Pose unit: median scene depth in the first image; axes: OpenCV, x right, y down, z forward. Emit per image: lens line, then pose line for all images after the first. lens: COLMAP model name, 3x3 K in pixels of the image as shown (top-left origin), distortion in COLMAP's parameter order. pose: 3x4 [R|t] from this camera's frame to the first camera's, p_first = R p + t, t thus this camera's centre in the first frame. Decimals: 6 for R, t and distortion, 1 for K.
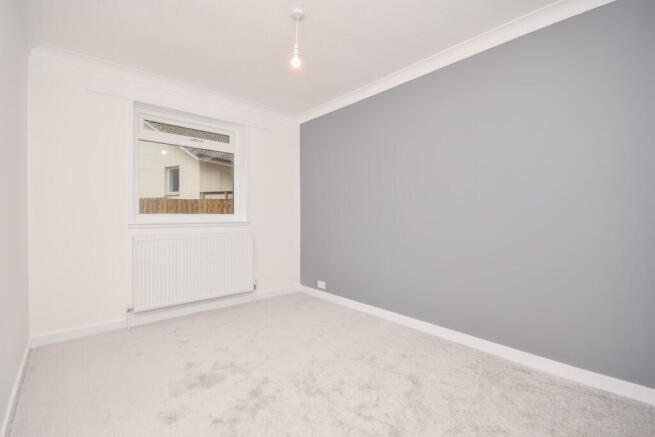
lens RADIAL K [[299.9, 0, 328.9], [0, 299.9, 217.7], [0, 0, 1]] dist [0.002126, 0.000019]
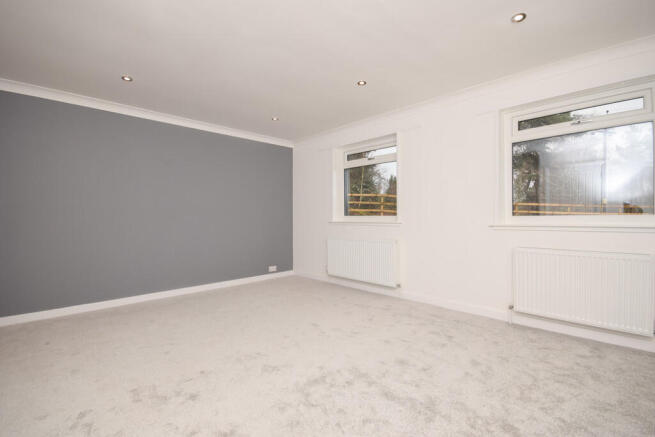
lens RADIAL K [[299.9, 0, 328.9], [0, 299.9, 217.7], [0, 0, 1]] dist [0.002126, 0.000019]
pose [[0.060568, 0.003051, -0.998159, 0.492526], [-0.007184, 0.999971, 0.002620, -0.004776], [0.998138, 0.007012, 0.060588, 0.429092]]
